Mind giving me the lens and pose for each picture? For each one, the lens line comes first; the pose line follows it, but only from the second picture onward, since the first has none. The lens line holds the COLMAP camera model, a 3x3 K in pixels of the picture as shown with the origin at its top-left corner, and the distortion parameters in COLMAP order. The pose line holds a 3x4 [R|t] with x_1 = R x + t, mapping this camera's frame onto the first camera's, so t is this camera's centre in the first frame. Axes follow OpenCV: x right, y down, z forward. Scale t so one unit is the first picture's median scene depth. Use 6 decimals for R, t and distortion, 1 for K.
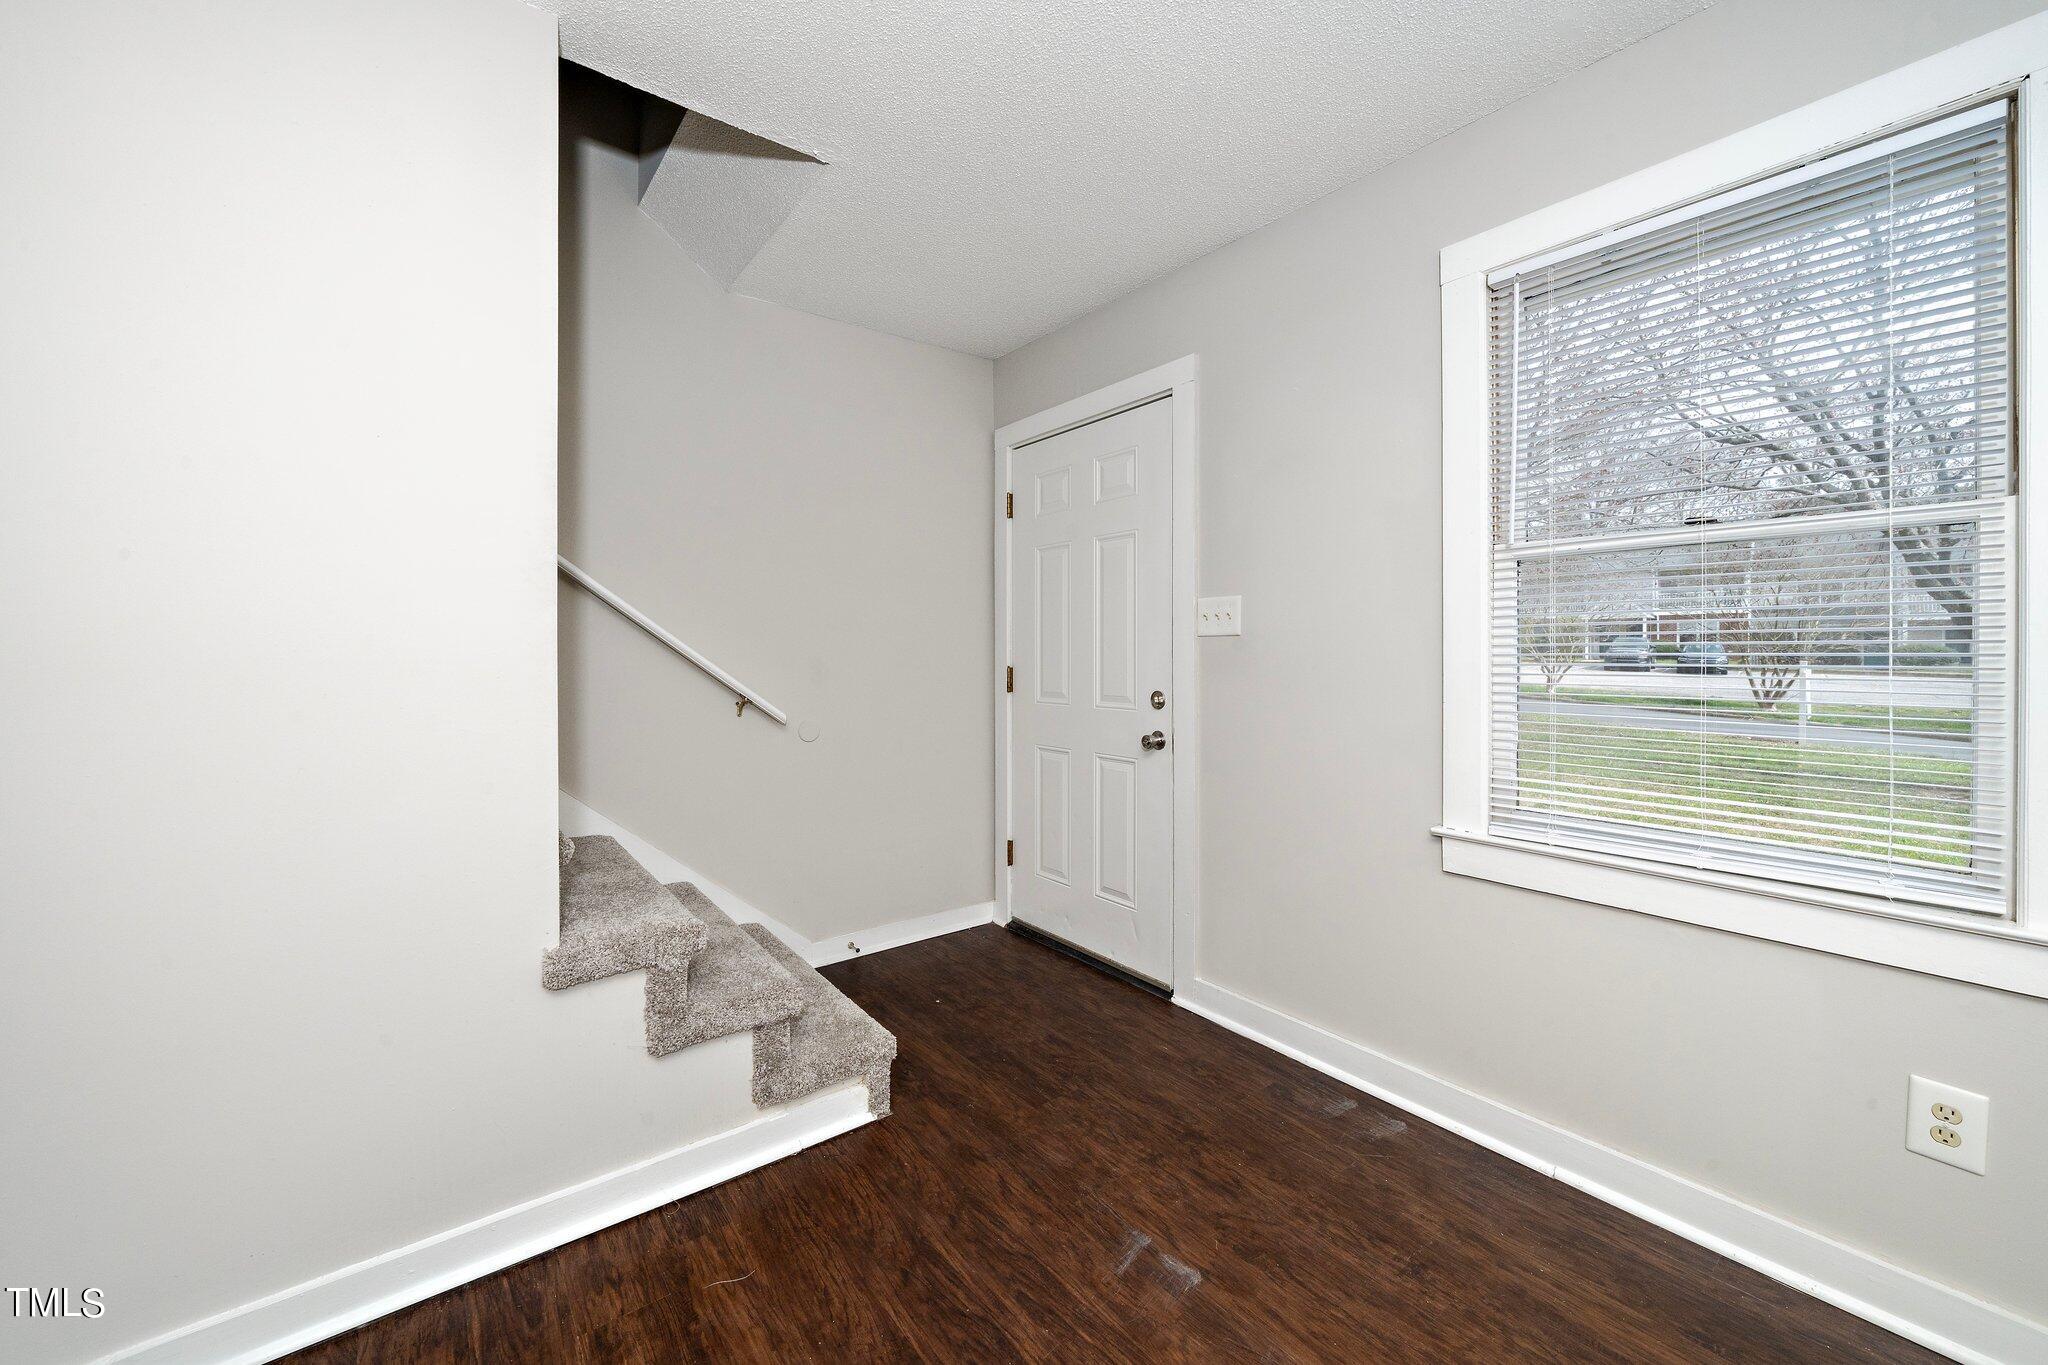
lens RADIAL K [[790.3, 0, 1019.7], [0, 790.3, 667.2], [0, 0, 1]] dist [0.002722, 0.000152]
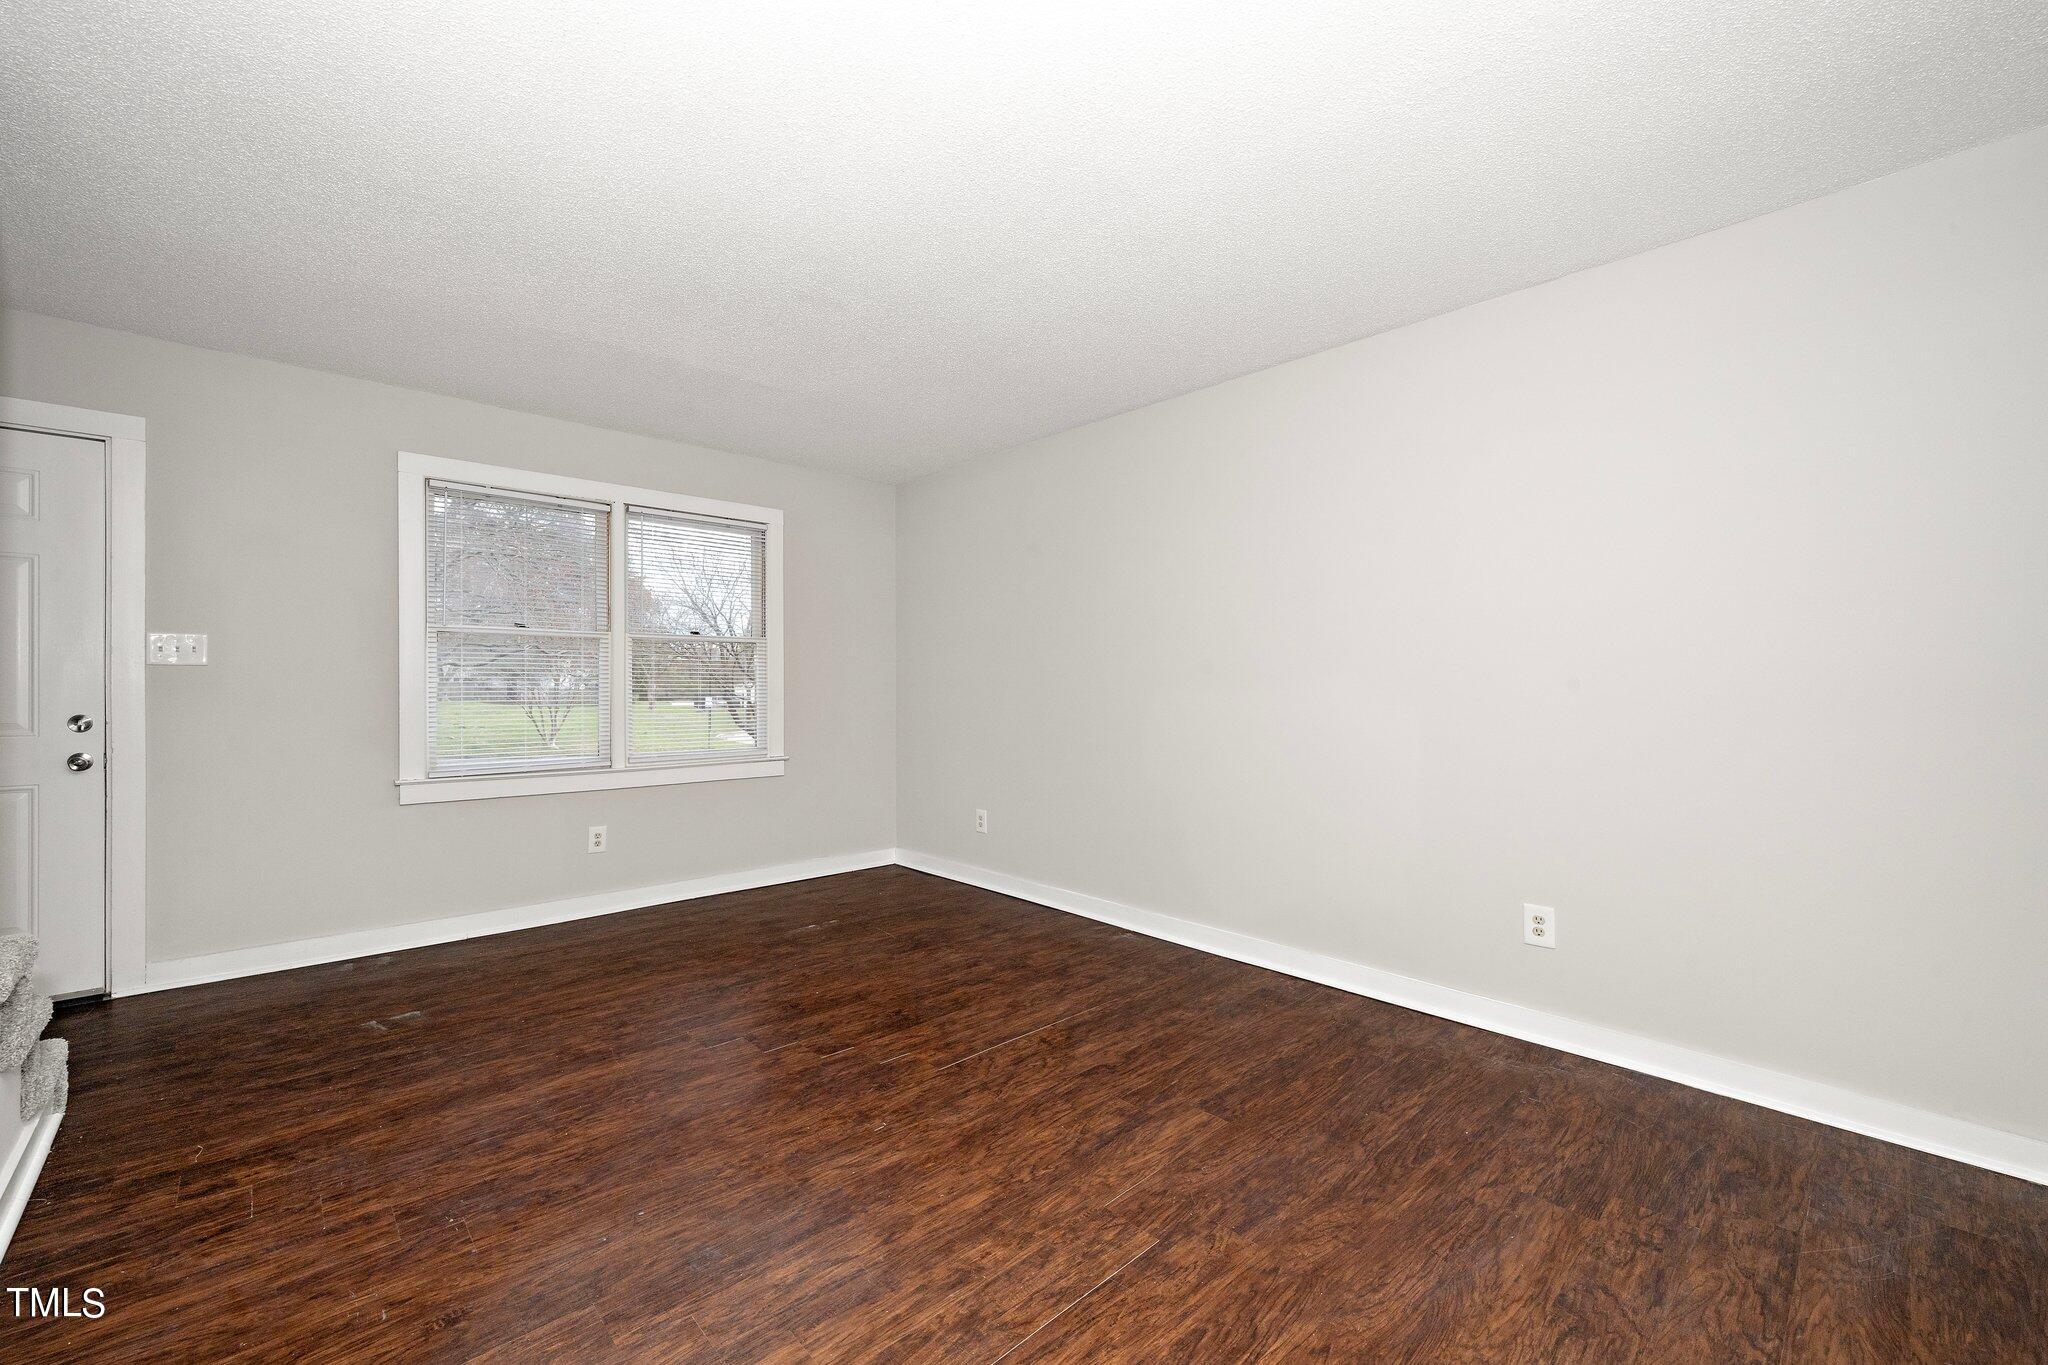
lens RADIAL K [[790.3, 0, 1016.3], [0, 790.3, 681.3], [0, 0, 1]] dist [0.002722, 0.000152]
pose [[-0.112888, -0.003505, 0.993602, -1.550617], [0.003292, 0.999987, 0.003901, -0.021577], [-0.993602, 0.003712, -0.112875, -0.185682]]
